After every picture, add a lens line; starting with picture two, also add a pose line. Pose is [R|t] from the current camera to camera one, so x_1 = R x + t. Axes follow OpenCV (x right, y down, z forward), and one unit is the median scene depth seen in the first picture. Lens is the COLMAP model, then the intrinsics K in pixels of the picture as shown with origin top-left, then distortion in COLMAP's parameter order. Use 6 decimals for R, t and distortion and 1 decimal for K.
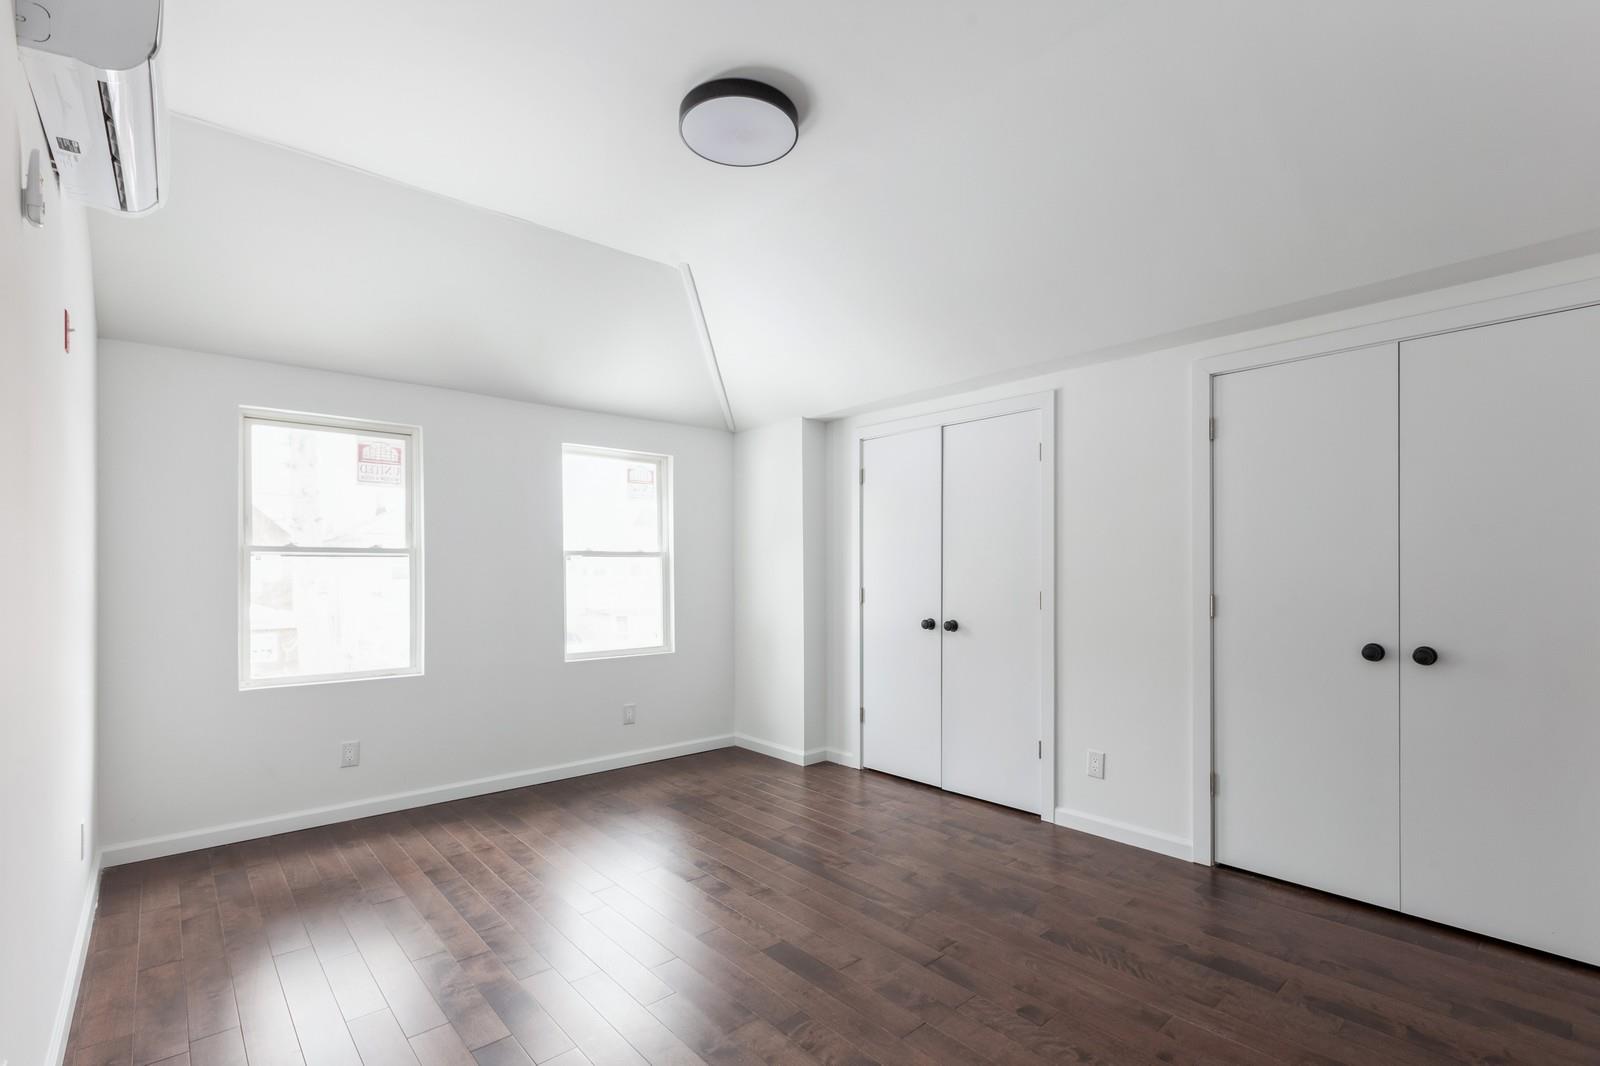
lens RADIAL K [[731.4, 0, 797.9], [0, 731.4, 553.1], [0, 0, 1]] dist [-0.000285, -0.000060]
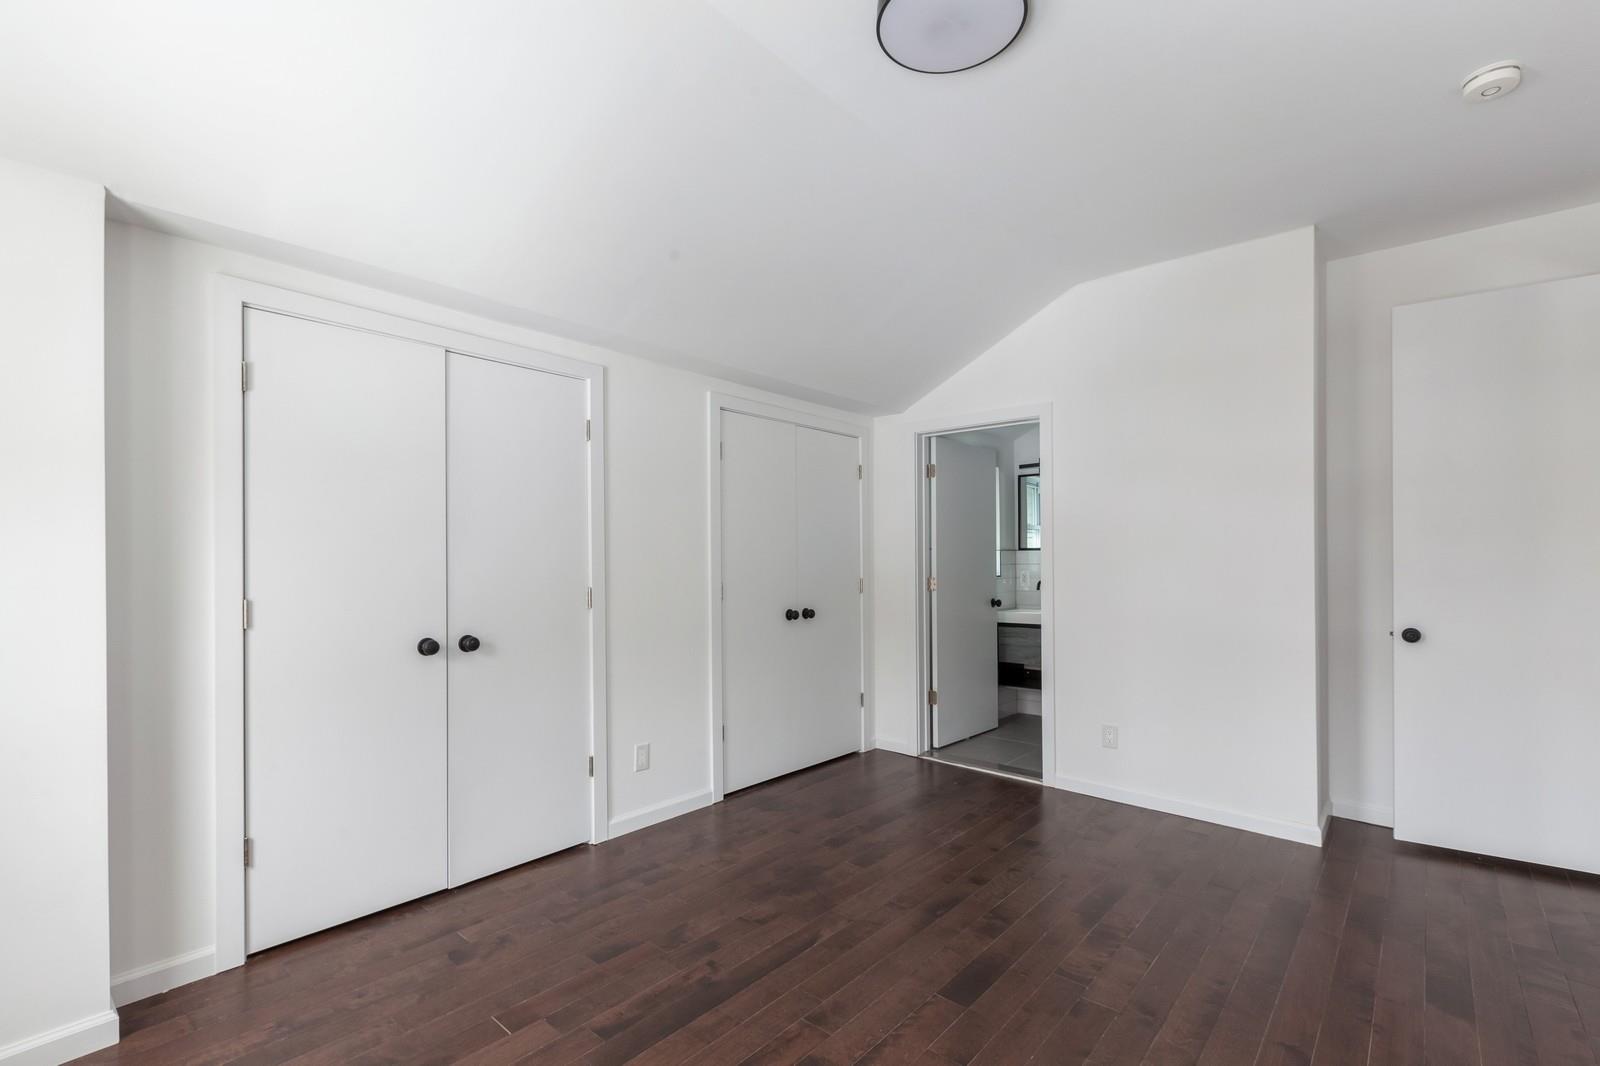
lens RADIAL K [[695.2, 0, 797.7], [0, 695.2, 572.7], [0, 0, 1]] dist [-0.036664, -0.000047]
pose [[-0.123761, 0.005693, 0.992296, -0.547776], [-0.001774, 0.999981, -0.005959, 0.040583], [-0.992310, -0.002498, -0.123748, 0.892868]]
